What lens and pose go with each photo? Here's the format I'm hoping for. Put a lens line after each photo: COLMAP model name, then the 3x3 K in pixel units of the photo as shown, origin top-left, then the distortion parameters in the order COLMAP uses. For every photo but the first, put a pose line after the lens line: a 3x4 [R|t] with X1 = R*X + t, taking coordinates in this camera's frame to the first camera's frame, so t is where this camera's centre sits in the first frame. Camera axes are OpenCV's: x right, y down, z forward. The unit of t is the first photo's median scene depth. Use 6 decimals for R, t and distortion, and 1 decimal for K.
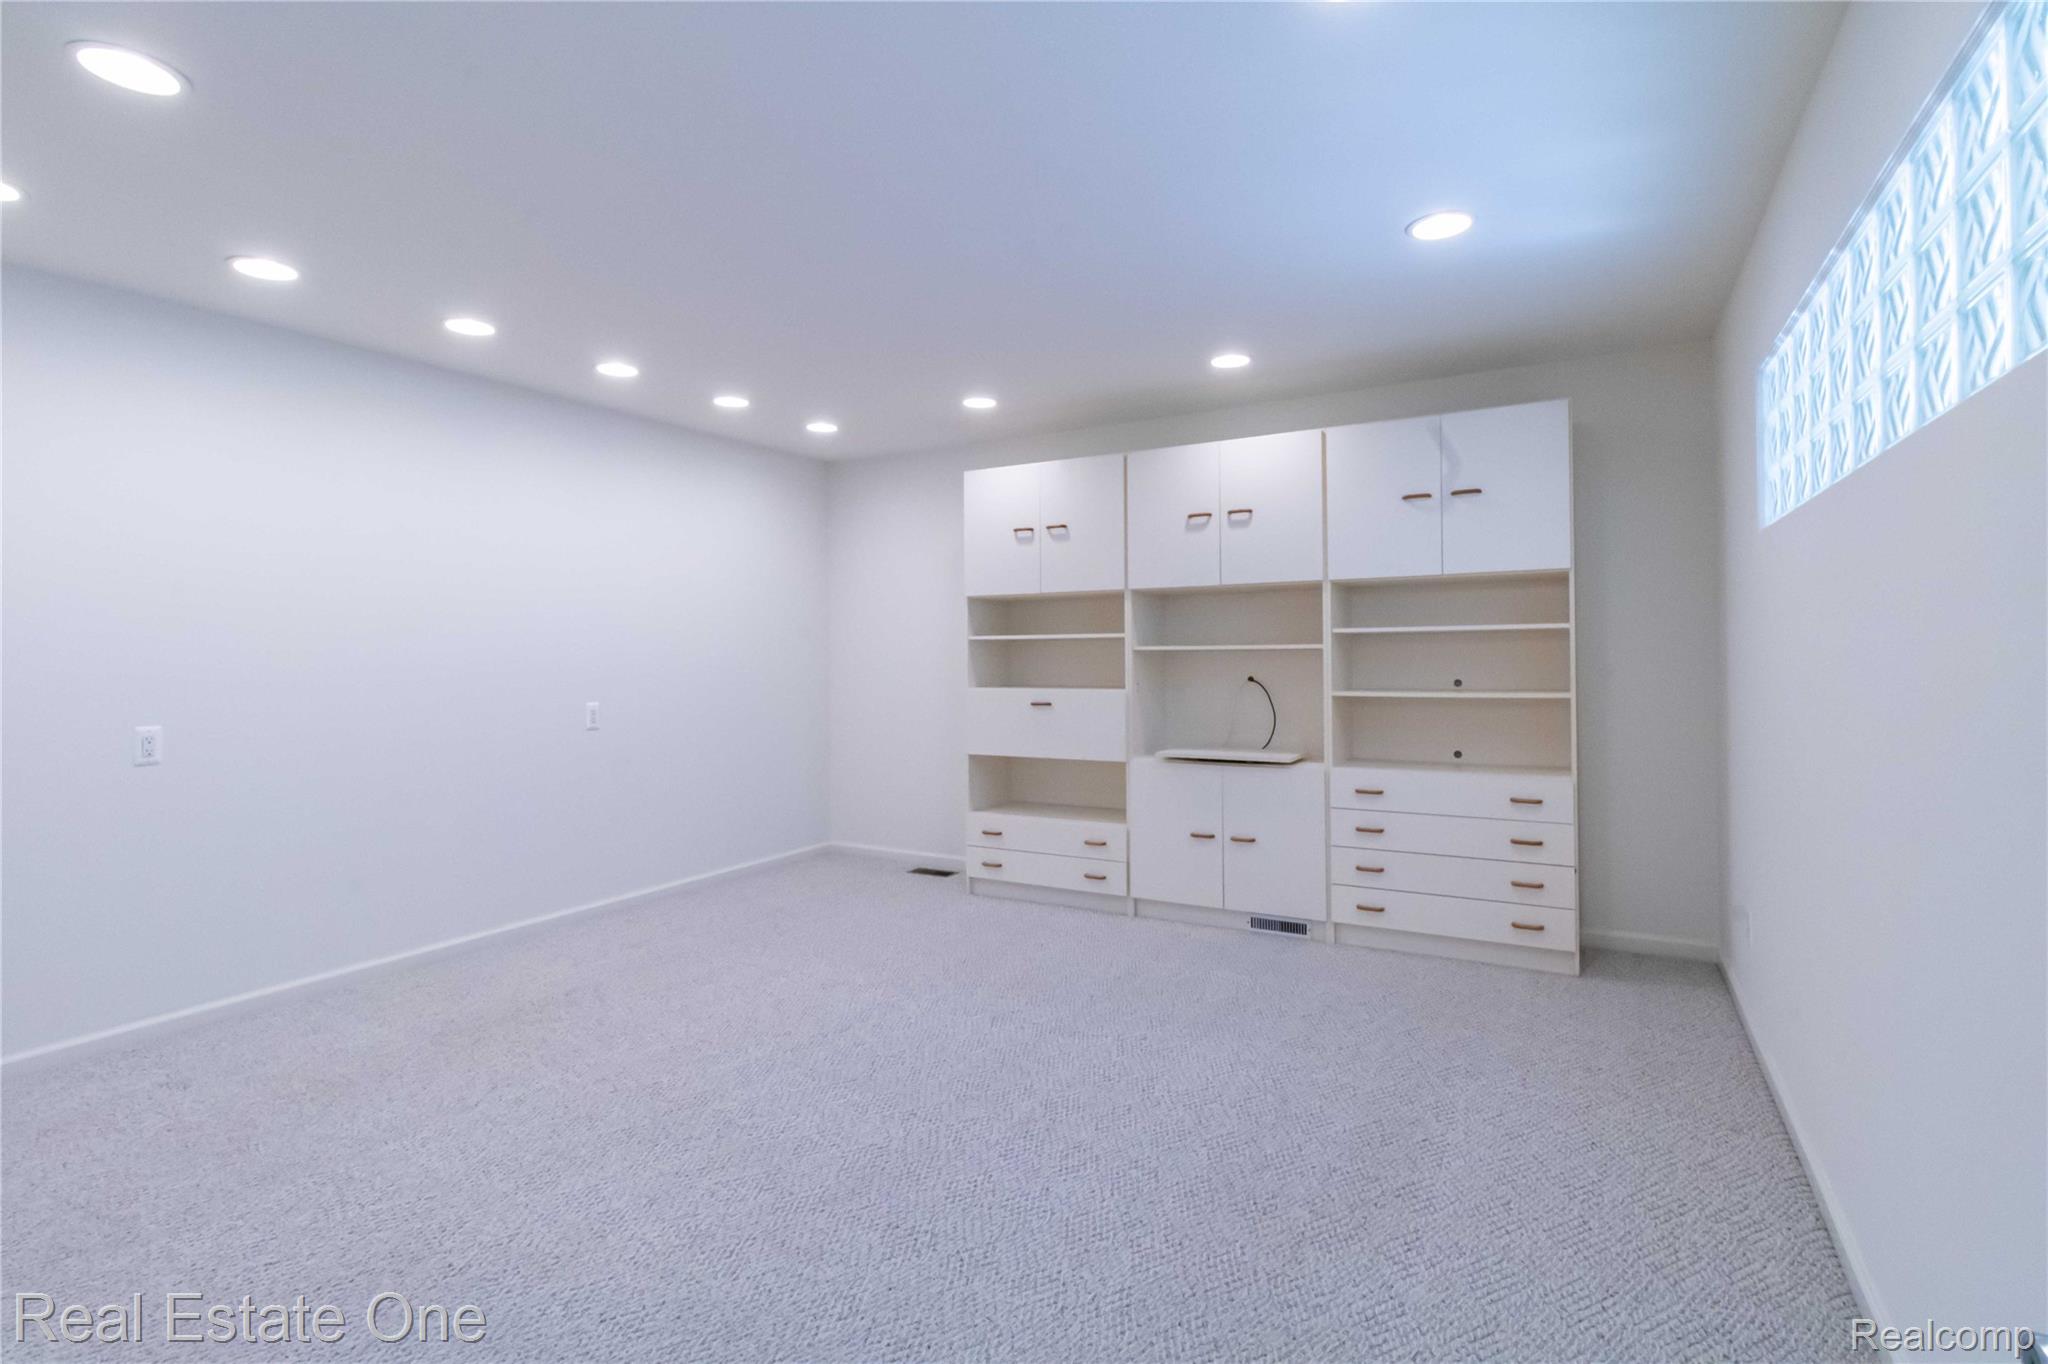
lens RADIAL K [[973.2, 0, 1027.9], [0, 973.2, 670.9], [0, 0, 1]] dist [-0.000325, 0.000003]
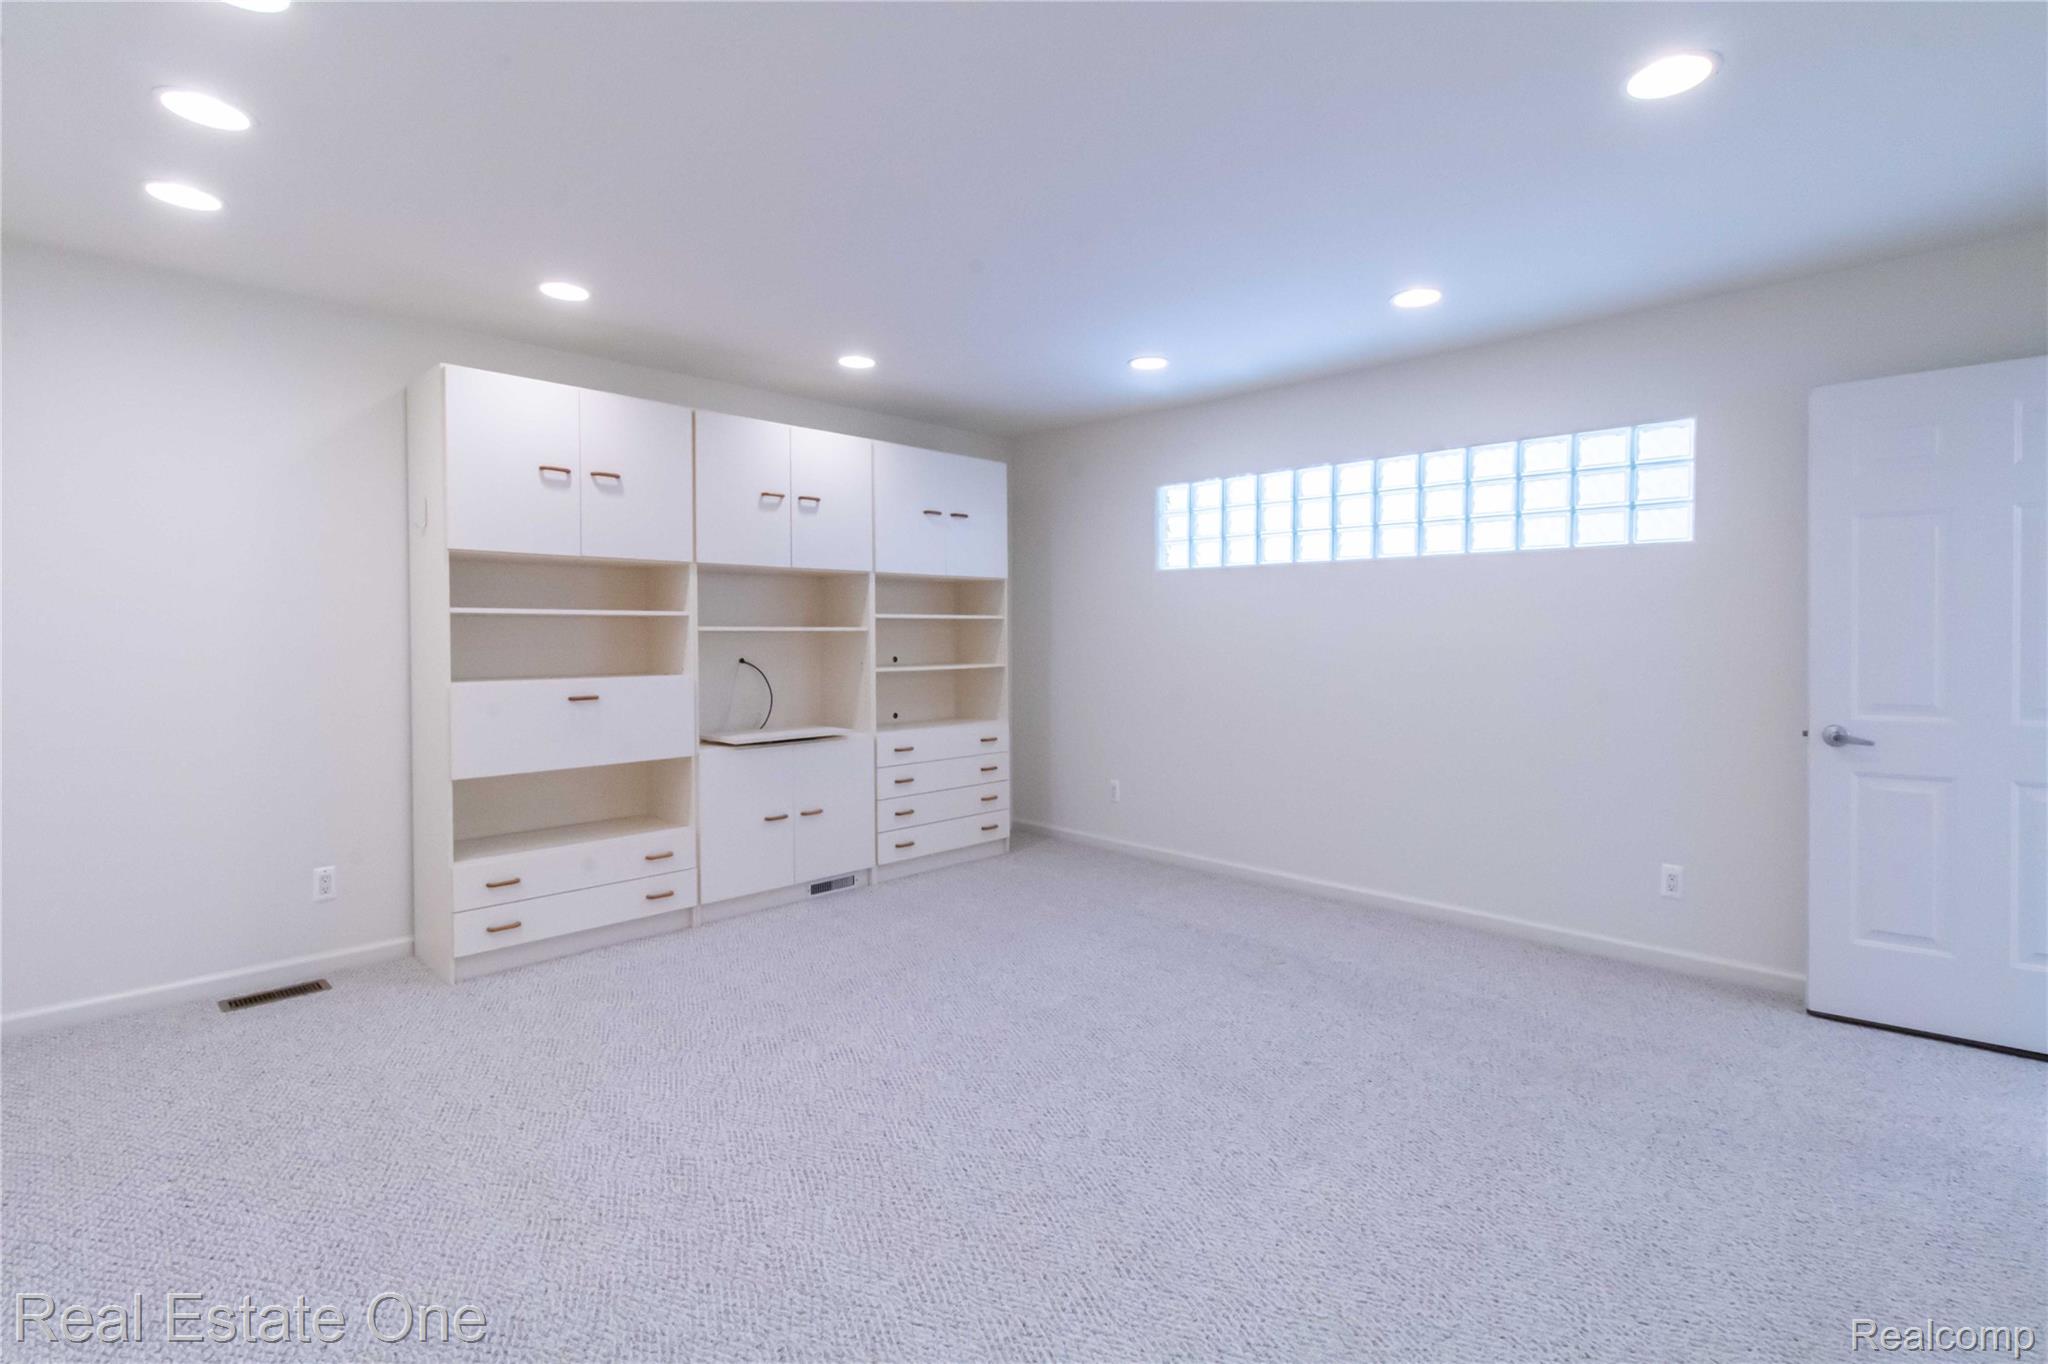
lens RADIAL K [[973.2, 0, 1027.0], [0, 973.2, 672.6], [0, 0, 1]] dist [-0.000325, 0.000003]
pose [[0.234984, -0.030630, 0.971516, -0.717109], [0.016729, 0.999483, 0.027466, -0.002354], [-0.971855, 0.009799, 0.235375, 0.509610]]
